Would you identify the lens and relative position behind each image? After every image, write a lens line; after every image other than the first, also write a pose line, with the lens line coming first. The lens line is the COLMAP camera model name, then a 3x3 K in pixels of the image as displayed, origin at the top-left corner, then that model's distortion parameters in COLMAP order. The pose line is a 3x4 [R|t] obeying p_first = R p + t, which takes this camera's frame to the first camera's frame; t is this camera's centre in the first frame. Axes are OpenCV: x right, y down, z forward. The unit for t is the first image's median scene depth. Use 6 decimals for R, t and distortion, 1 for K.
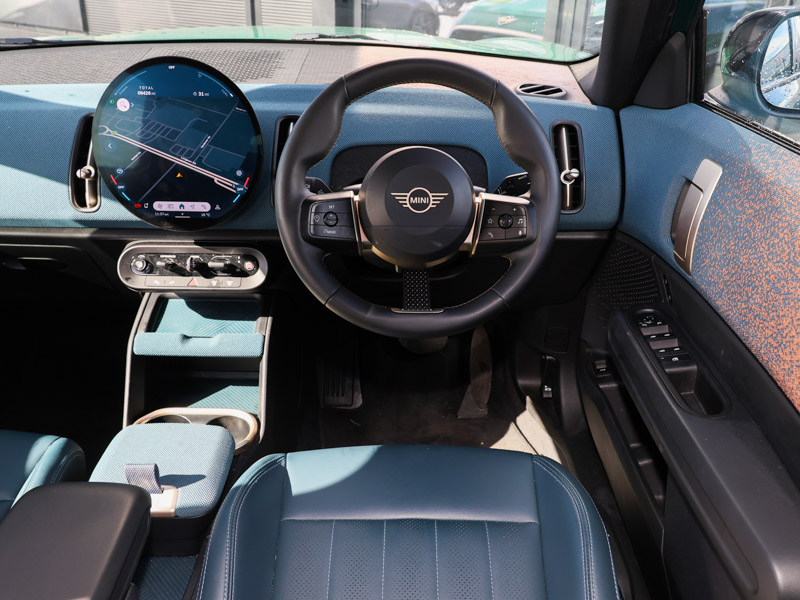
lens RADIAL K [[680.4, 0, 400.1], [0, 680.4, 293.9], [0, 0, 1]] dist [0.007447, -0.003026]
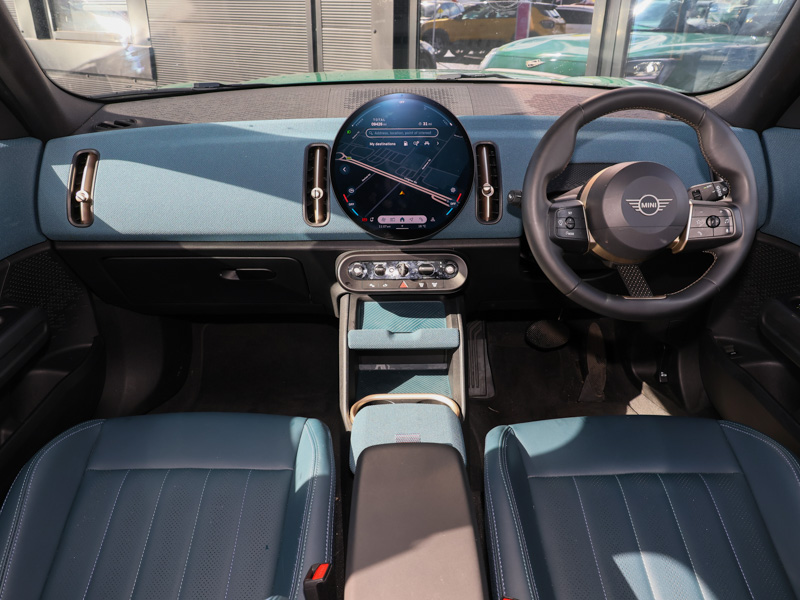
lens RADIAL K [[623.8, 0, 400.0], [0, 623.8, 300.0], [0, 0, 1]] dist [0.004798, -0.000221]
pose [[0.999422, -0.025618, 0.022368, -0.352045], [0.026143, 0.999382, -0.023500, 0.036139], [-0.021752, 0.024071, 0.999474, -0.075662]]
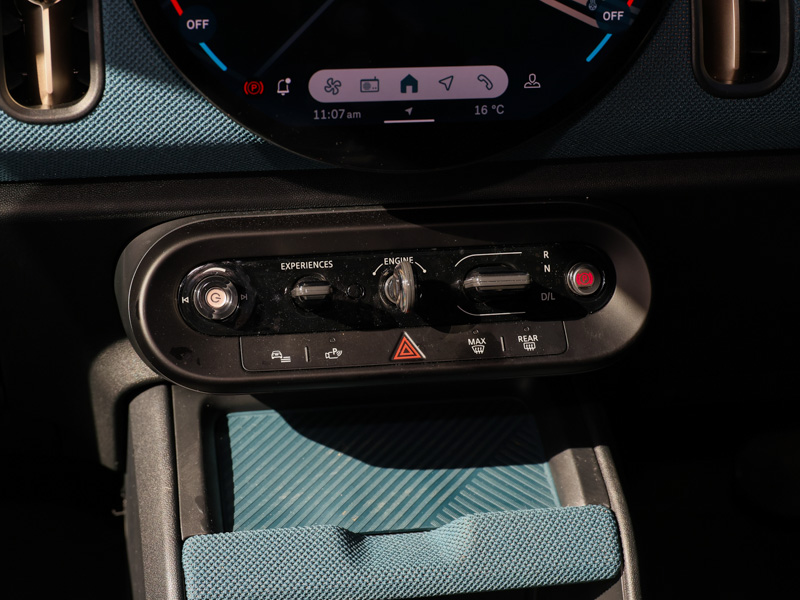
lens RADIAL K [[1564.7, 0, 400.0], [0, 1564.7, 300.0], [0, 0, 1]] dist [-0.023442, -0.177104]
pose [[0.981806, -0.065974, 0.178060, -0.446957], [0.072542, 0.996895, -0.030624, -0.018175], [-0.175486, 0.042984, 0.983543, 0.359395]]
